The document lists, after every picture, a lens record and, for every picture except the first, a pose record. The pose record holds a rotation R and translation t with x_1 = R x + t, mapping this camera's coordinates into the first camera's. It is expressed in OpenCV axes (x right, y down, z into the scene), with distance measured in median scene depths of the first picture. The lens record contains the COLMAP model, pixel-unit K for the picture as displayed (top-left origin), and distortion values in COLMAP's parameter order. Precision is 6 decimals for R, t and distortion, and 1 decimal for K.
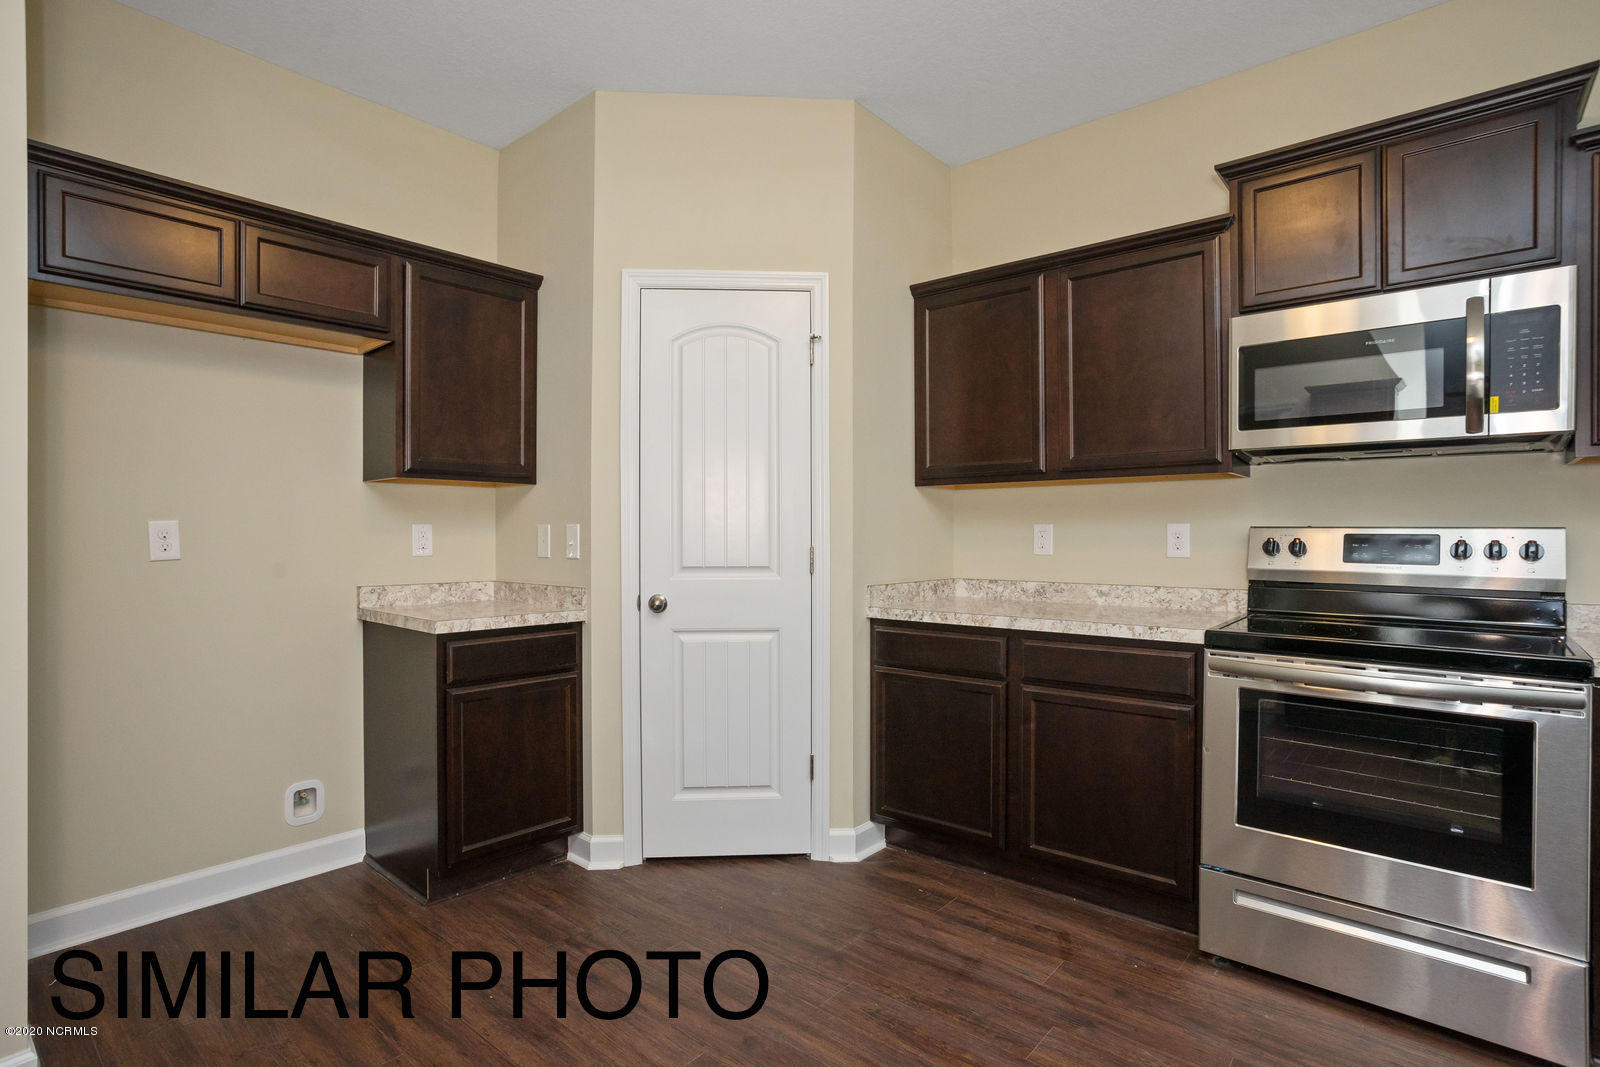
lens RADIAL K [[793.9, 0, 794.3], [0, 793.9, 522.1], [0, 0, 1]] dist [-0.040484, 0.001140]
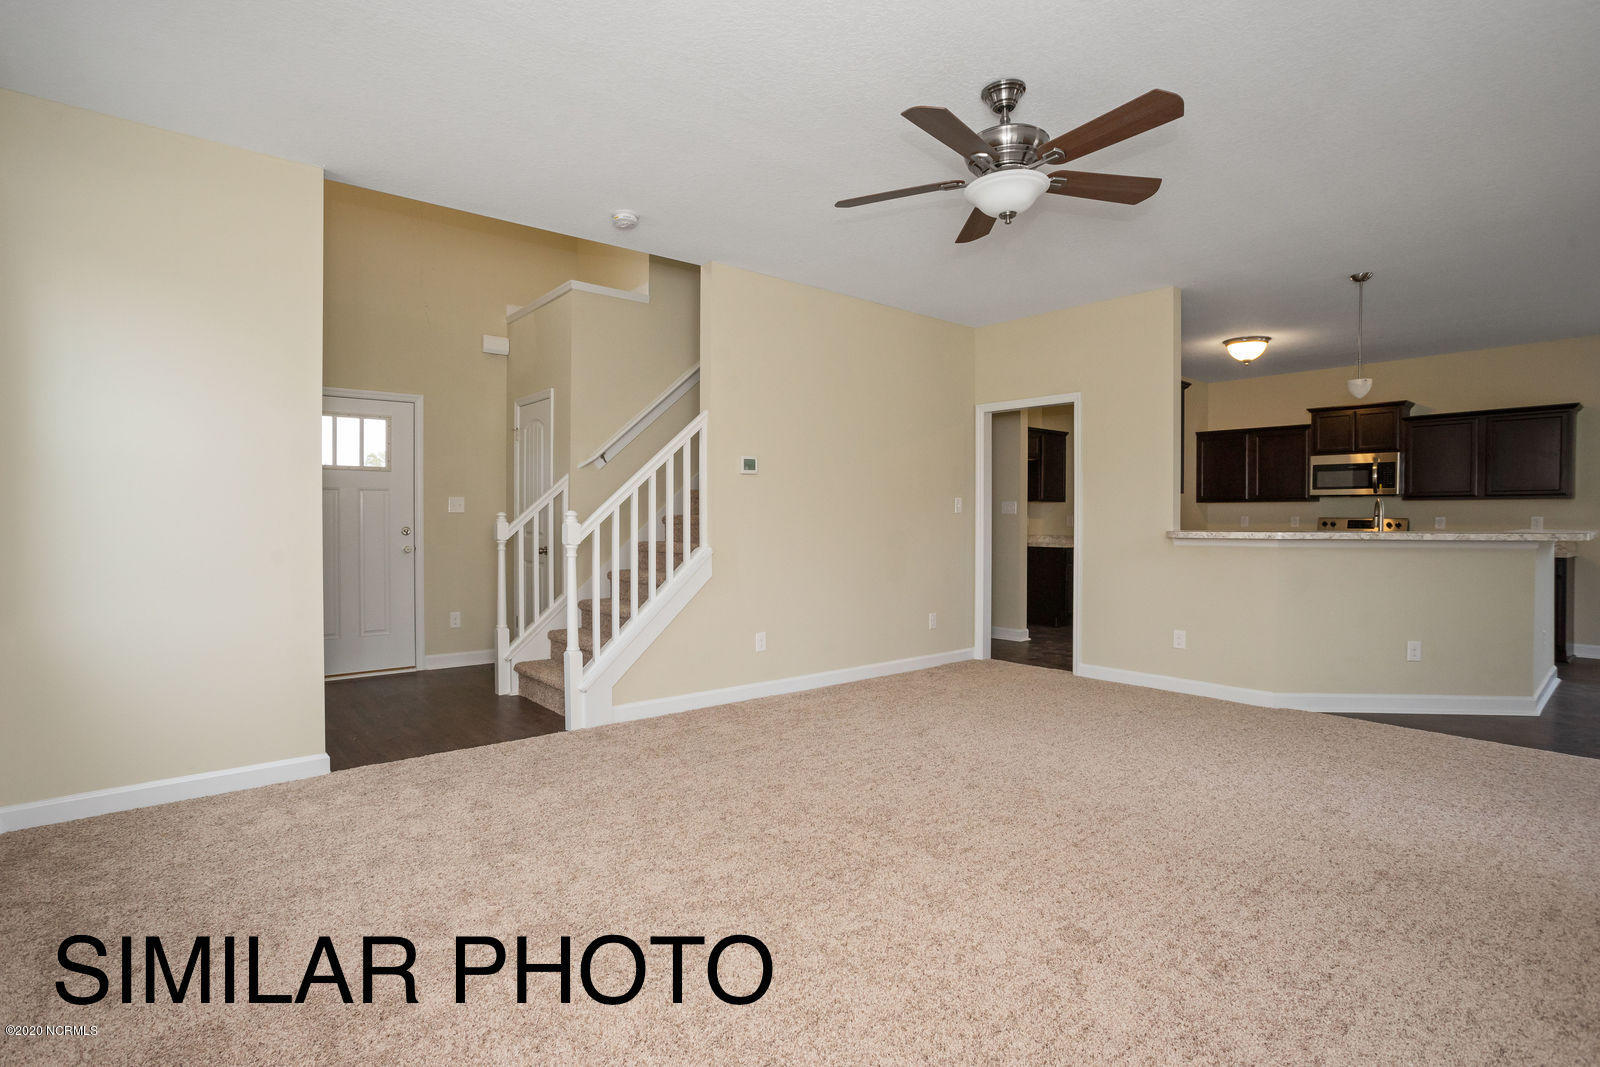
lens RADIAL K [[811.8, 0, 793.7], [0, 811.8, 525.2], [0, 0, 1]] dist [0.002048, 0.000259]
pose [[0.988447, 0.004296, -0.151503, -1.085102], [-0.002071, 0.999888, 0.014847, -0.007807], [0.151550, -0.014362, 0.988345, -2.728765]]
